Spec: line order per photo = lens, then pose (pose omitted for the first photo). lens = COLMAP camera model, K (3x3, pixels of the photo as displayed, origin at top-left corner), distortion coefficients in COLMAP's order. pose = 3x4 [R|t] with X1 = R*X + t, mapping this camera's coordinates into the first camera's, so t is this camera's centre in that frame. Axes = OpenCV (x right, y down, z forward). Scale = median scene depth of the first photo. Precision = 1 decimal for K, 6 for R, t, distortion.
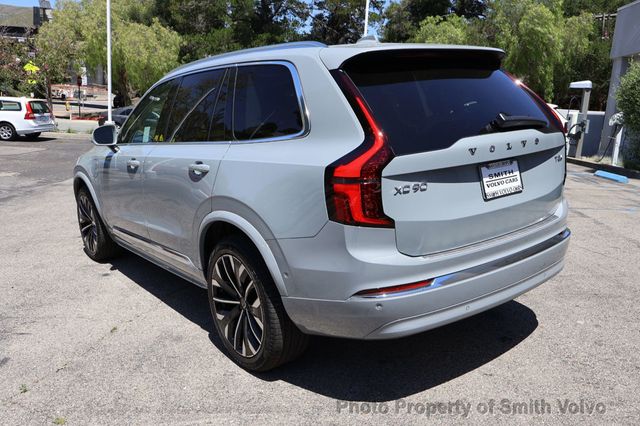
lens RADIAL K [[535.8, 0, 321.0], [0, 535.8, 211.9], [0, 0, 1]] dist [0.008366, -0.010428]
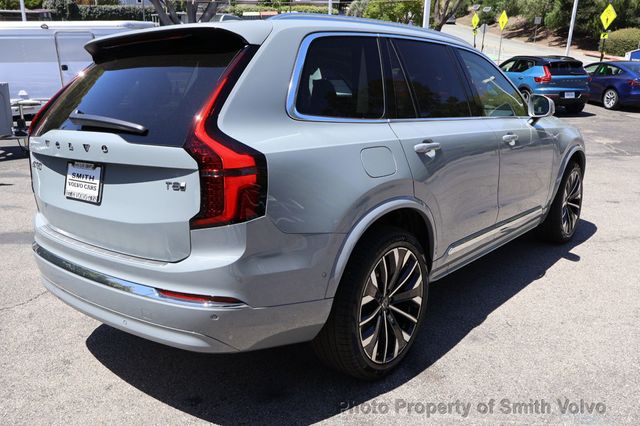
lens RADIAL K [[535.8, 0, 317.6], [0, 535.8, 215.1], [0, 0, 1]] dist [0.008366, -0.010428]
pose [[0.199804, 0.260561, -0.944556, 1.267258], [-0.186873, 0.956433, 0.224307, -0.280853], [0.961851, 0.131695, 0.239791, 1.152261]]
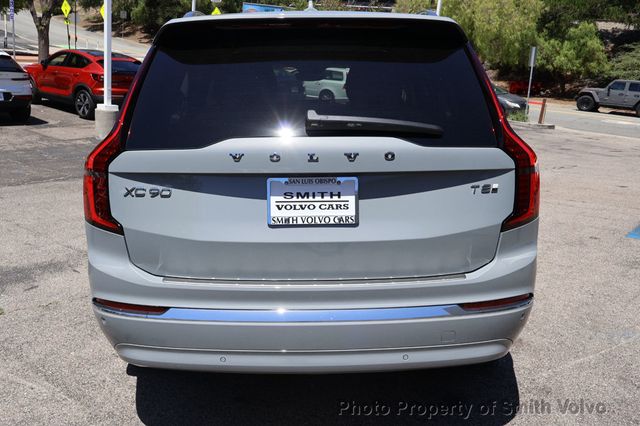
lens RADIAL K [[590.7, 0, 321.3], [0, 590.7, 211.0], [0, 0, 1]] dist [0.015222, 0.000000]
pose [[0.793850, 0.169916, -0.583892, 0.791437], [-0.156327, 0.984923, 0.074079, -0.107325], [0.587676, 0.032471, 0.808444, 0.368222]]
